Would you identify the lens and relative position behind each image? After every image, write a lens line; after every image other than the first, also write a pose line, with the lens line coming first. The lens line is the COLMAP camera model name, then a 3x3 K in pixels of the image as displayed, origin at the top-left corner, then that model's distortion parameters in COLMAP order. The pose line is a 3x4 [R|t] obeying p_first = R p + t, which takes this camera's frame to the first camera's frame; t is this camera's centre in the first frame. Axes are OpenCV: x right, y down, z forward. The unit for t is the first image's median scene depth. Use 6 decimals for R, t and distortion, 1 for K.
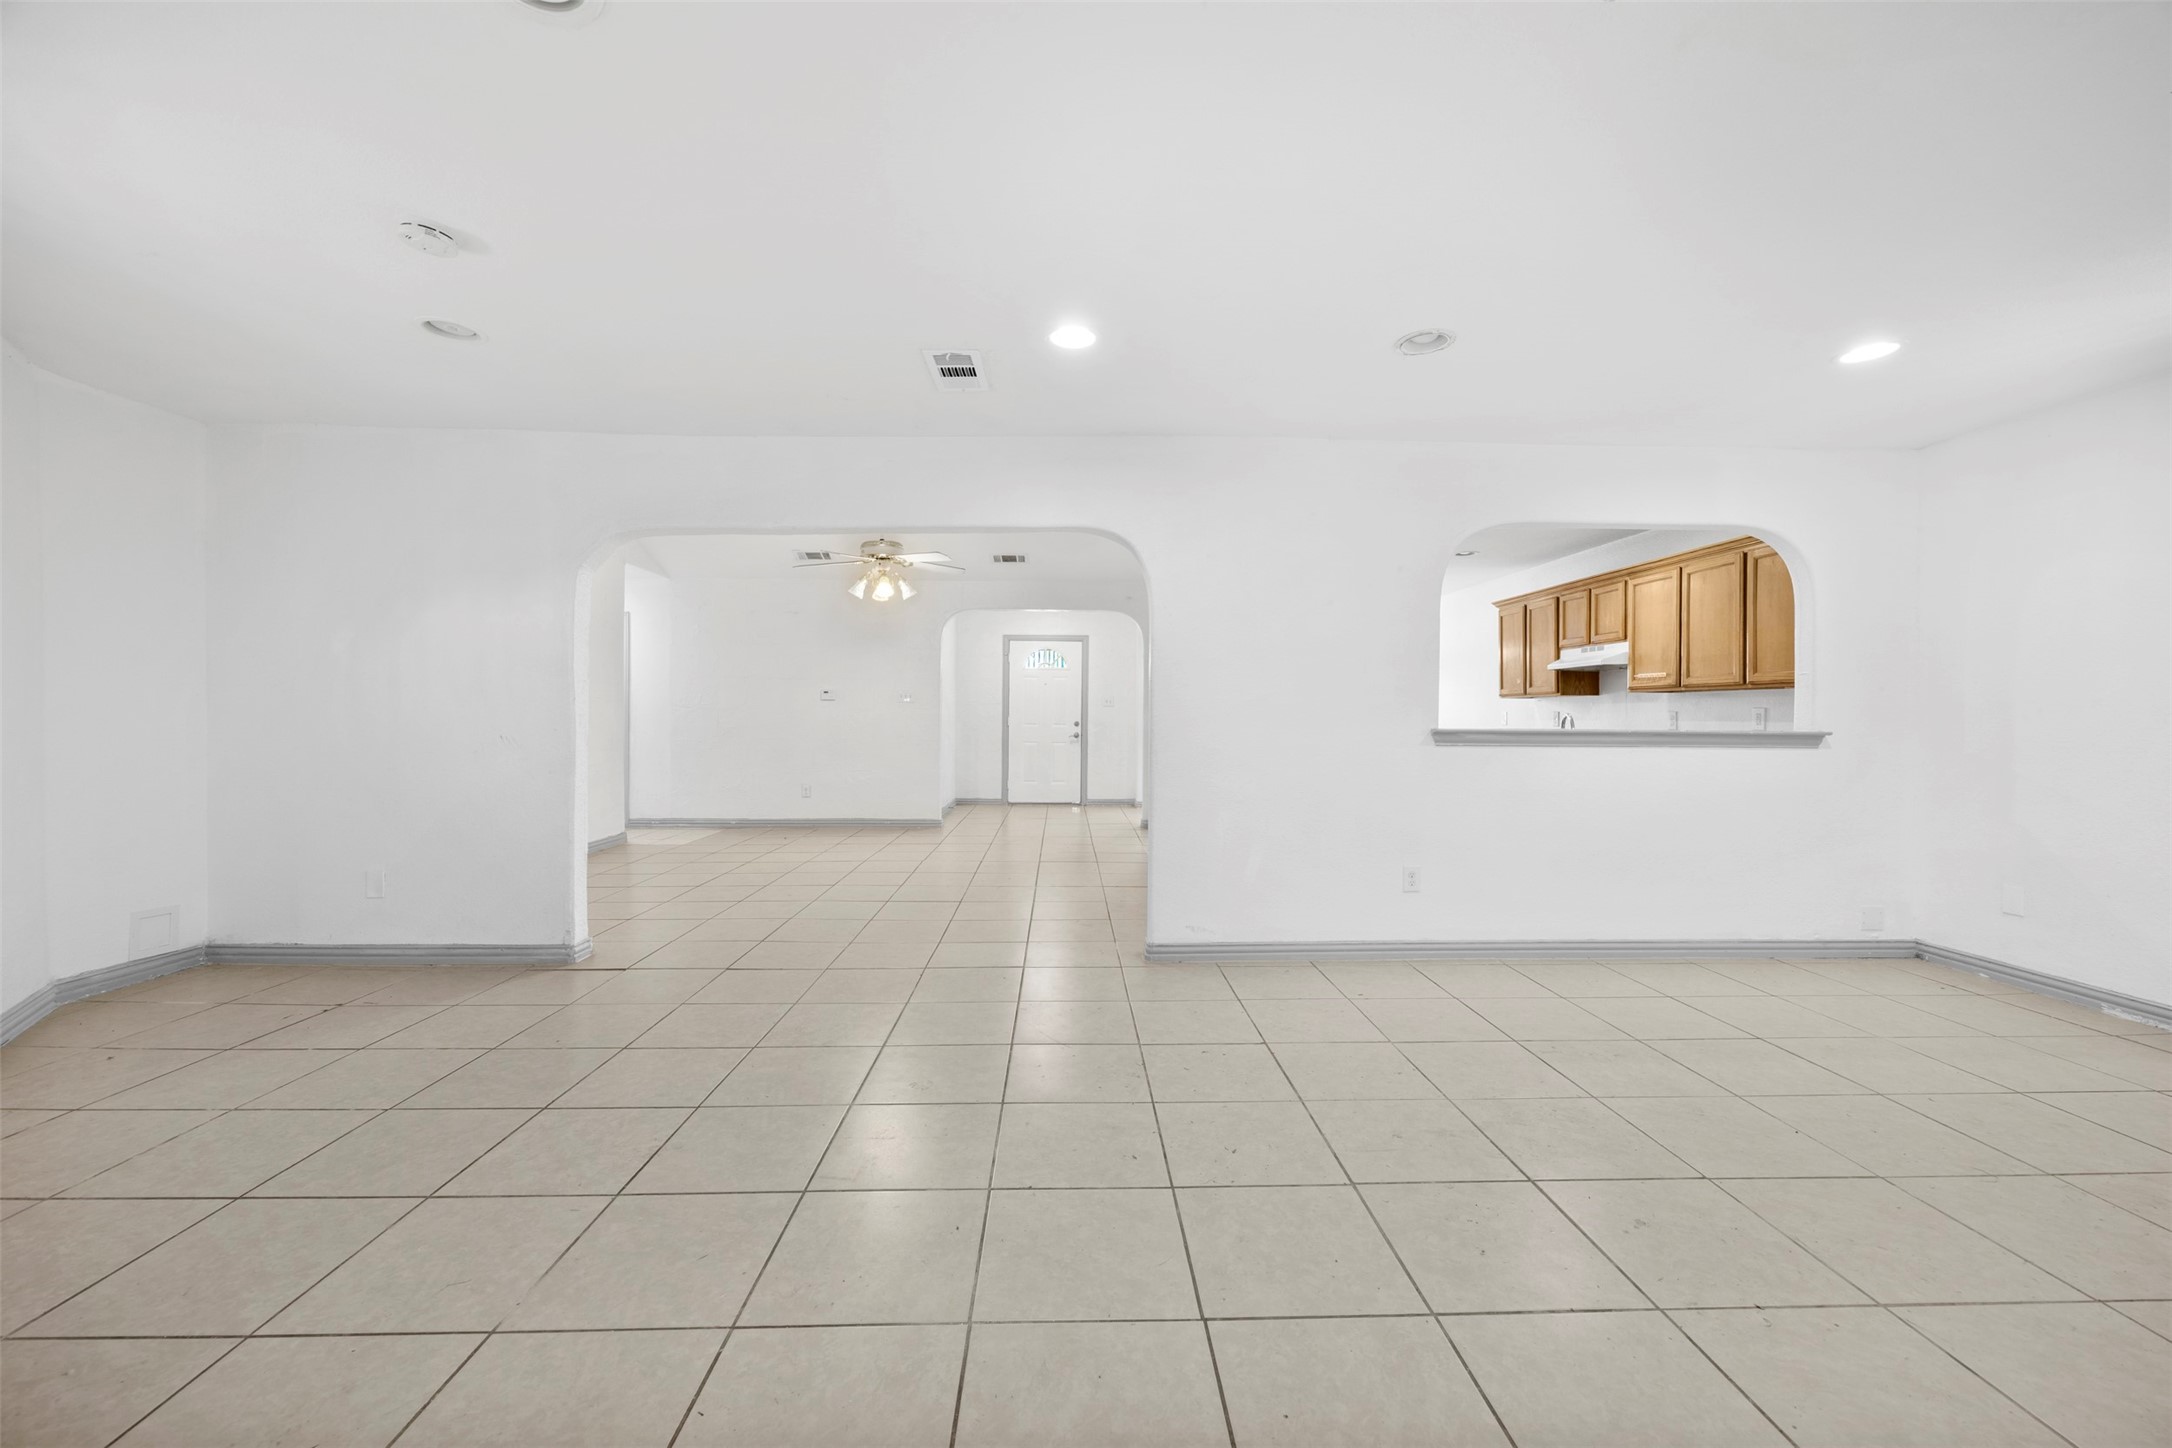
lens RADIAL K [[838.2, 0, 1096.2], [0, 838.2, 705.1], [0, 0, 1]] dist [-0.002459, -0.000380]
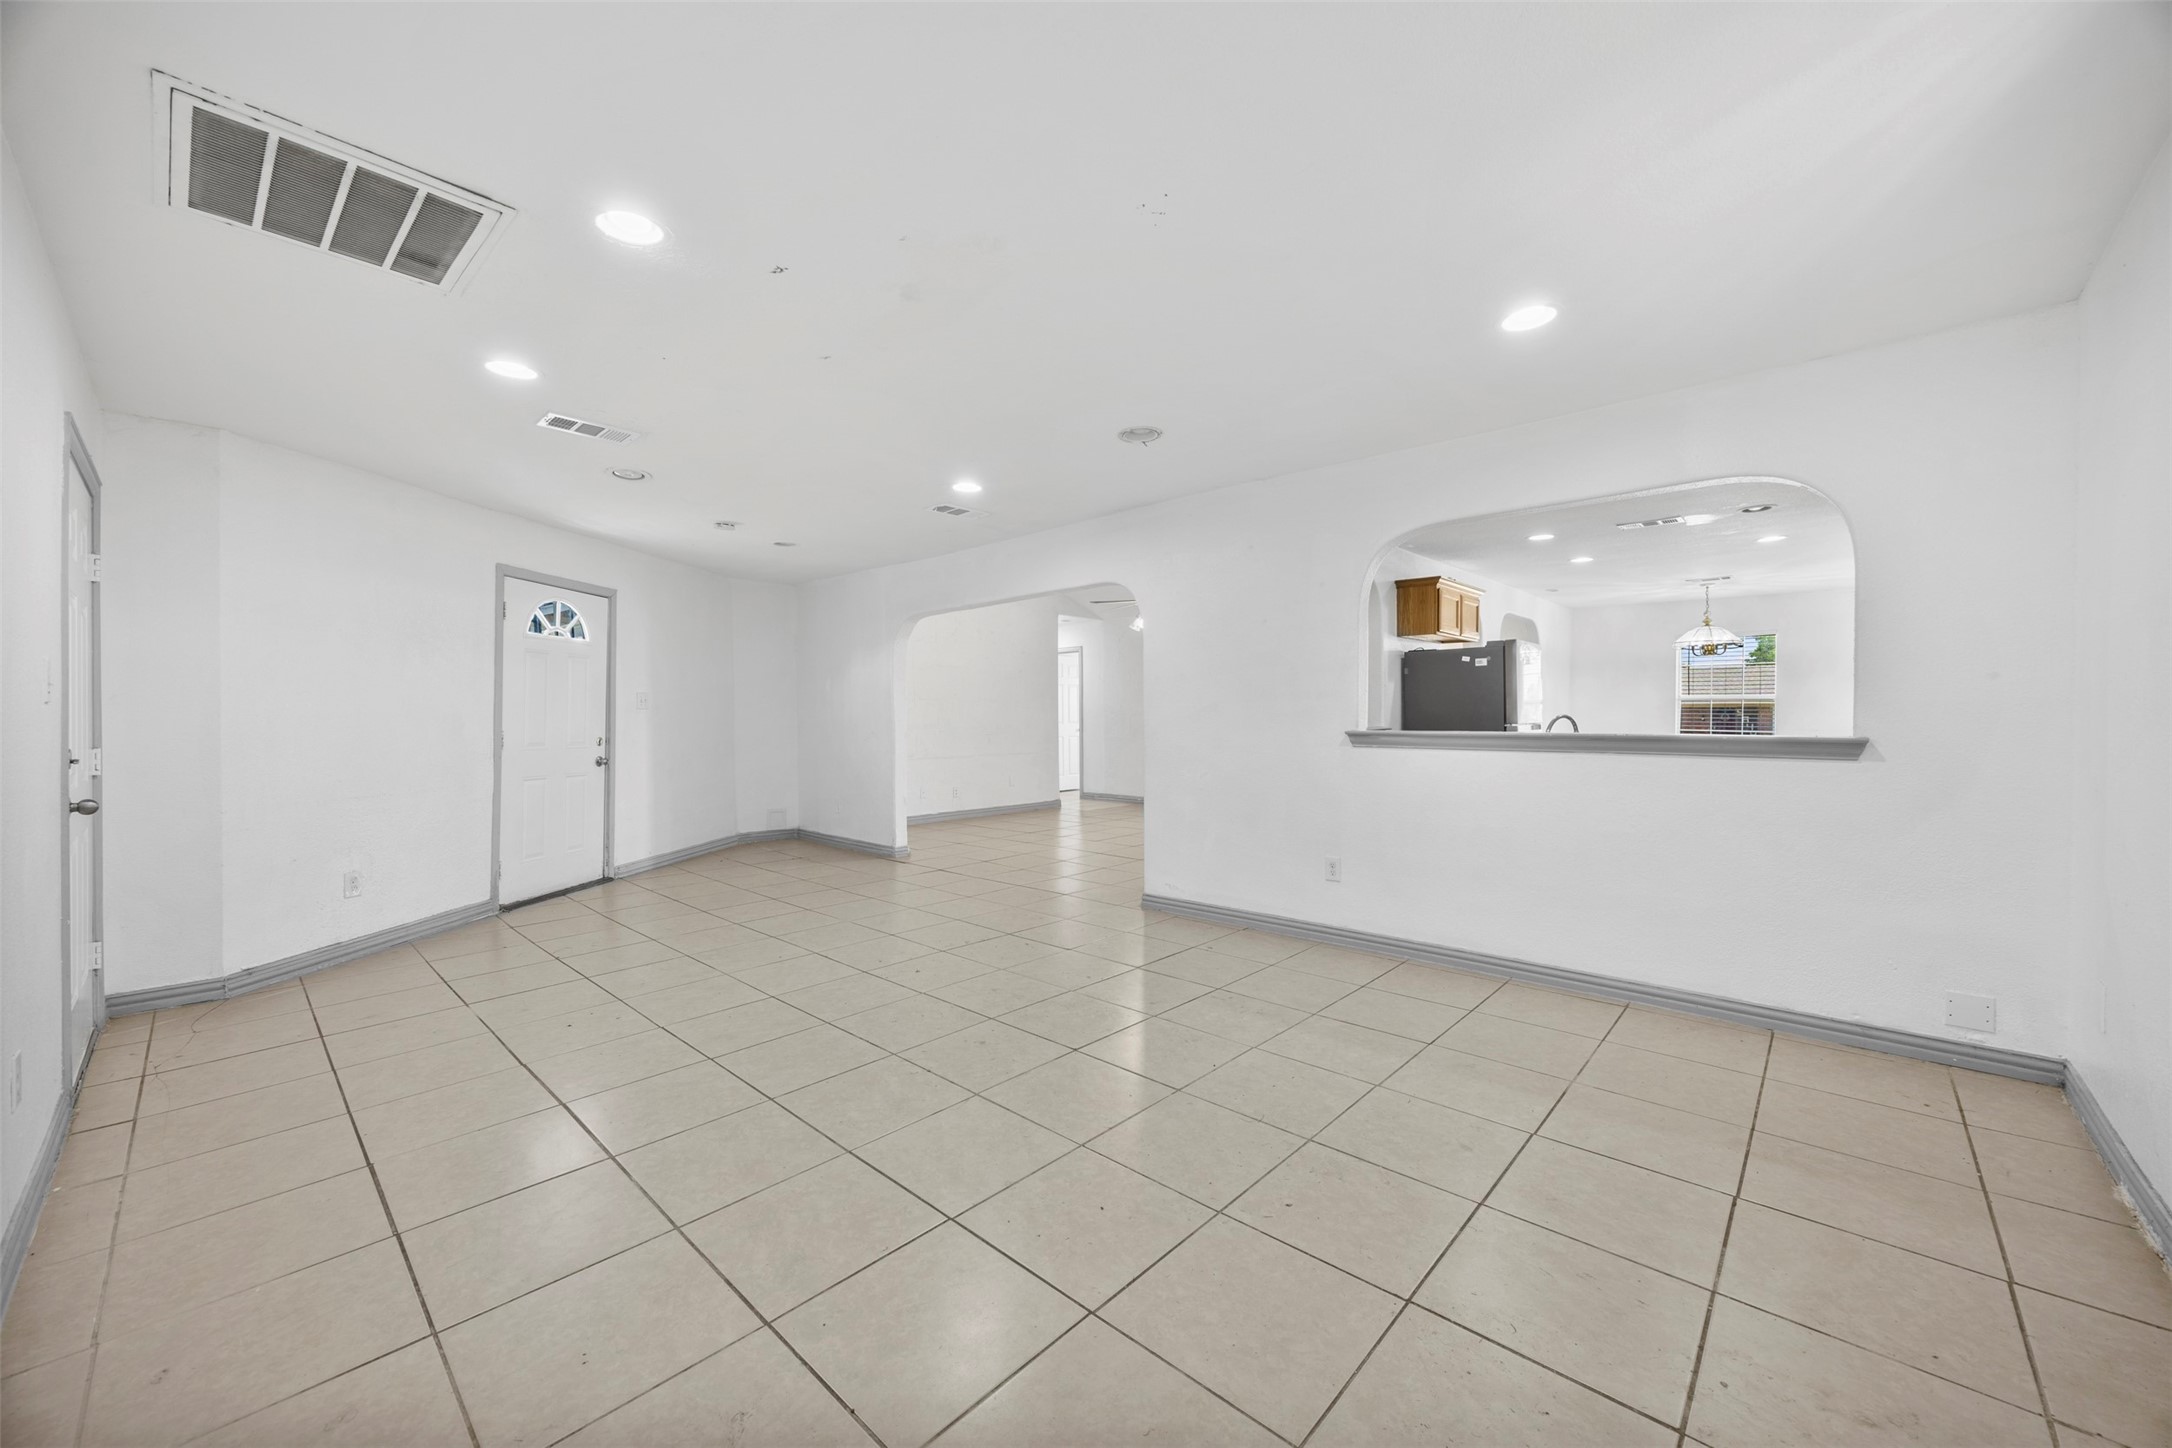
lens RADIAL K [[838.2, 0, 1096.2], [0, 838.2, 705.1], [0, 0, 1]] dist [-0.002459, -0.000380]
pose [[0.712554, -0.015744, -0.701440, 0.945570], [0.016552, 0.999847, -0.005626, -0.004184], [0.701422, -0.007601, 0.712706, 0.012179]]
